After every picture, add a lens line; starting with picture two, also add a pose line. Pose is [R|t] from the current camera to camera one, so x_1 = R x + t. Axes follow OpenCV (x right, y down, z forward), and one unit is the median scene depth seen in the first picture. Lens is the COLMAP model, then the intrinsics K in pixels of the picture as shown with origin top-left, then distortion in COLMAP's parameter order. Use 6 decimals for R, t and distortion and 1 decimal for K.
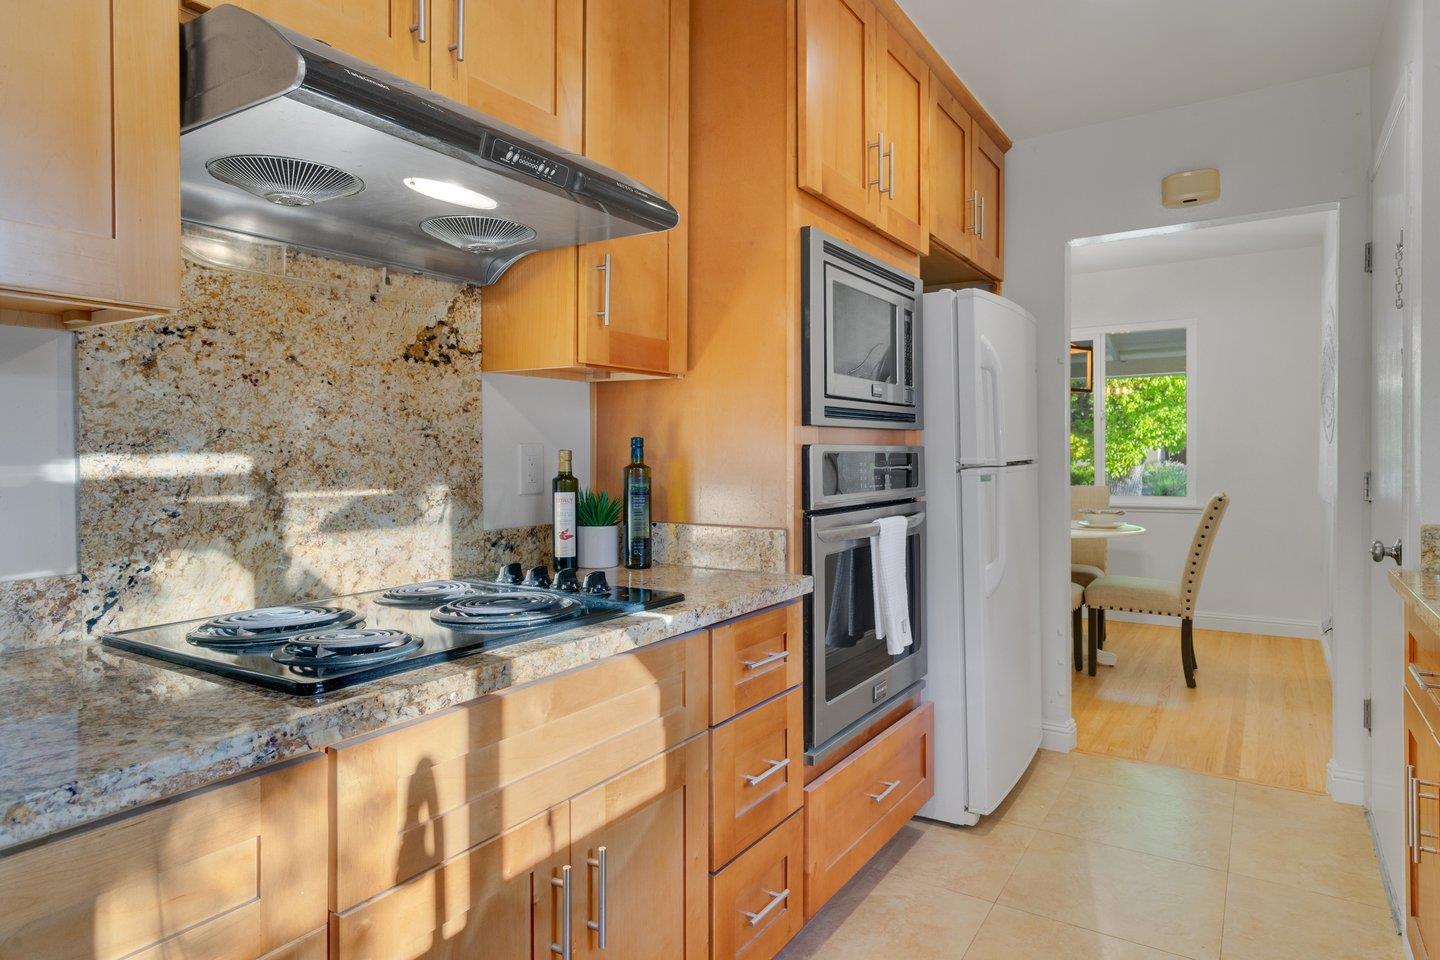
lens RADIAL K [[842.2, 0, 715.8], [0, 842.2, 457.3], [0, 0, 1]] dist [0.003554, -0.000719]
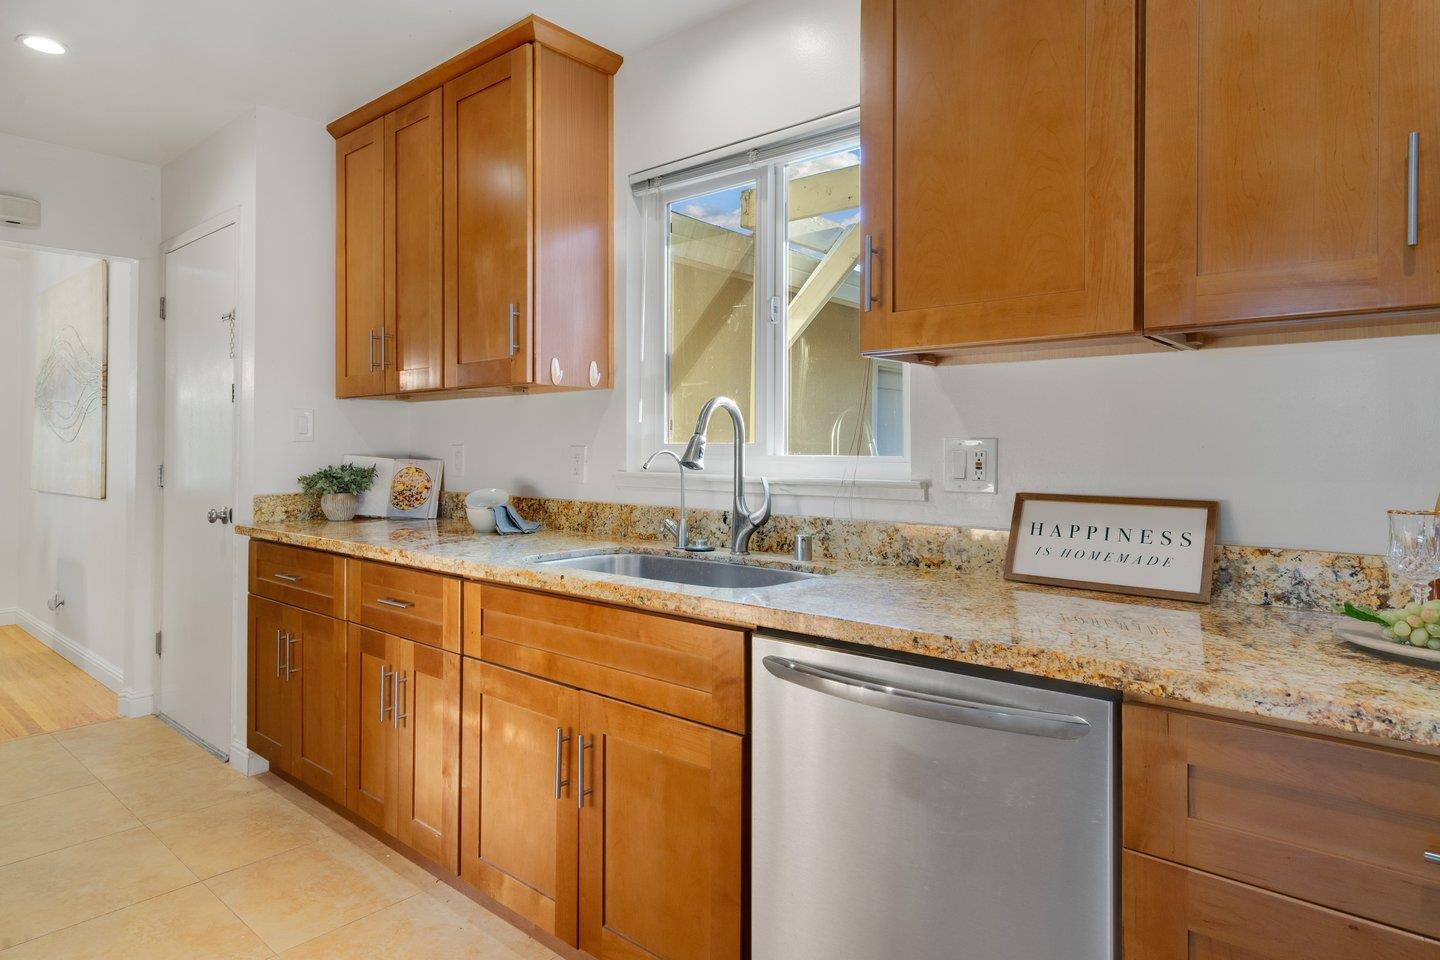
lens RADIAL K [[842.2, 0, 735.3], [0, 842.2, 445.4], [0, 0, 1]] dist [0.003554, -0.000719]
pose [[0.118318, 0.013590, 0.992883, -0.652008], [-0.000369, 0.999907, -0.013642, 0.005554], [-0.992976, 0.001248, 0.118312, -0.114225]]
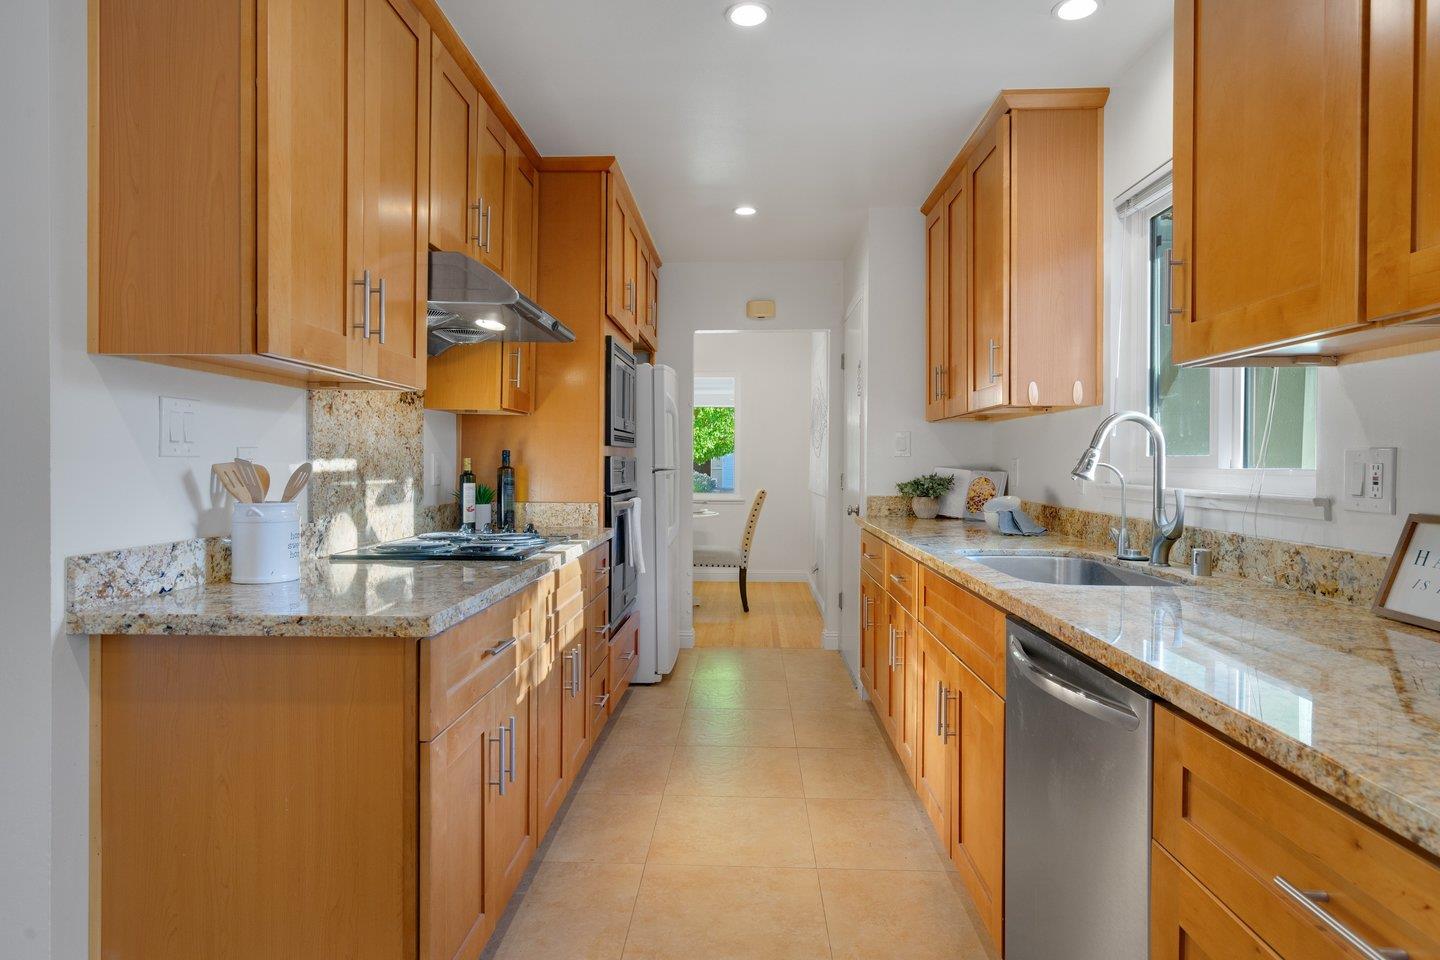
lens RADIAL K [[842.2, 0, 720.2], [0, 842.2, 467.6], [0, 0, 1]] dist [0.003554, -0.000719]
pose [[0.853979, 0.006249, 0.520270, -0.629444], [-0.007355, 0.999973, 0.000062, 0.007636], [-0.520255, -0.003879, 0.854002, -0.672470]]
